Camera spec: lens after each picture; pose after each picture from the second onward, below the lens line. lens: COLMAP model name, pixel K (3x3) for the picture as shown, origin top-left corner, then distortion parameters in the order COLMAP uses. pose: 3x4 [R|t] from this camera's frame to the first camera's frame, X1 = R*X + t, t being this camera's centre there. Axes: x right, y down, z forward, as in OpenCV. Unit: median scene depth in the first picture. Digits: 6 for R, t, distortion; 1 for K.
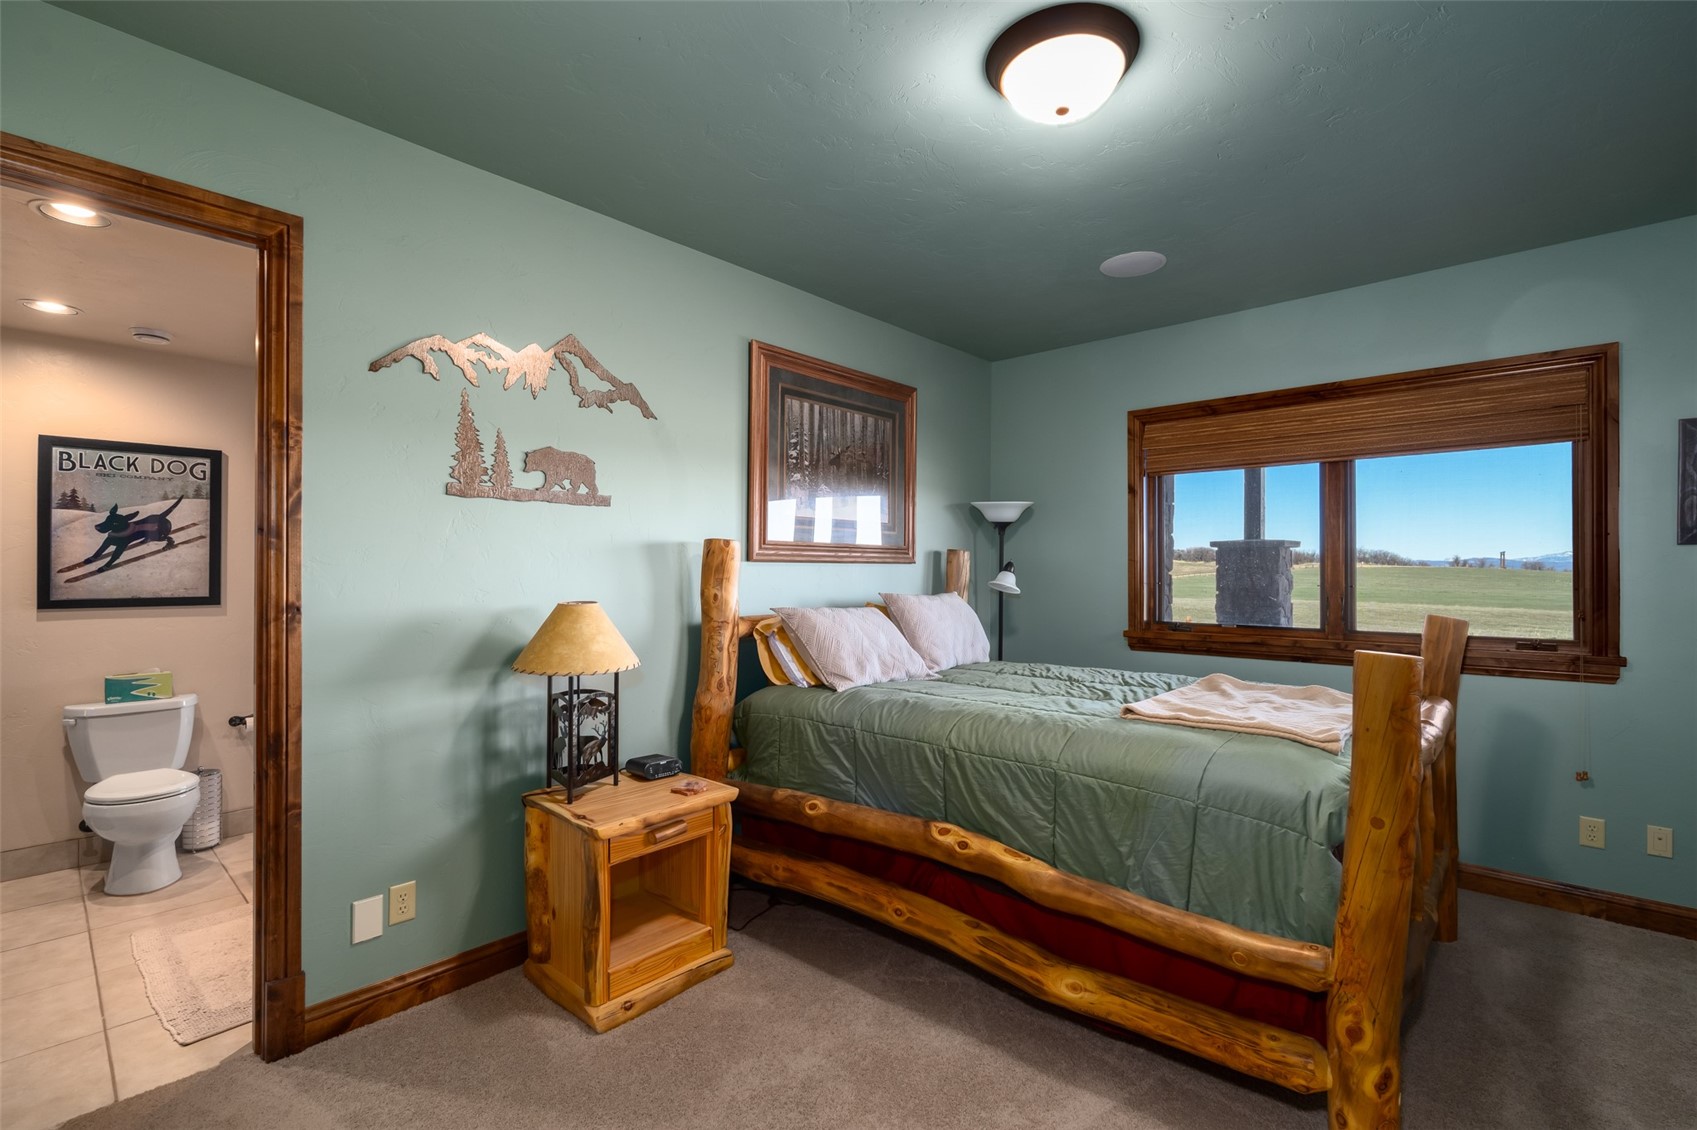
lens RADIAL K [[785.6, 0, 848.5], [0, 785.6, 565.0], [0, 0, 1]] dist [-0.002428, 0.000174]
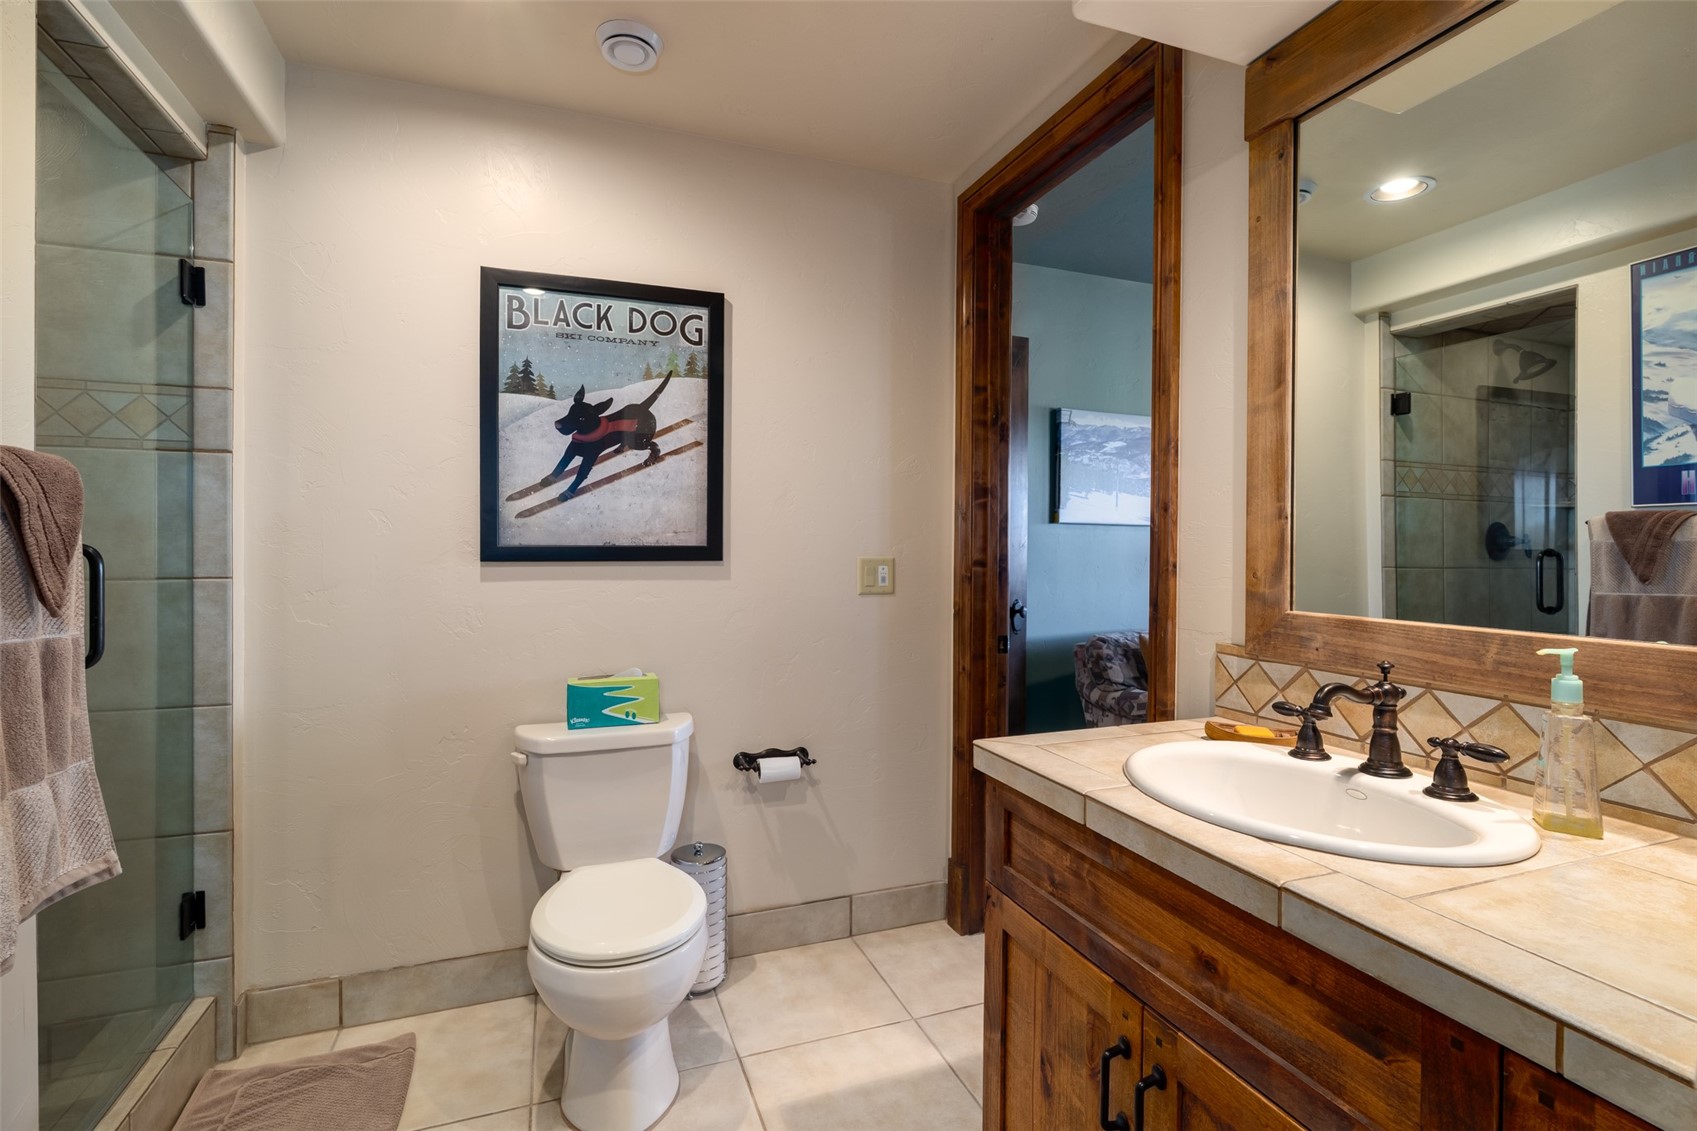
lens RADIAL K [[790.8, 0, 854.8], [0, 790.8, 540.2], [0, 0, 1]] dist [-0.002594, -0.000586]
pose [[0.904348, 0.005086, -0.426766, -0.491356], [-0.000656, 0.999944, 0.010526, 0.031739], [0.426796, -0.009239, 0.904301, 0.544927]]
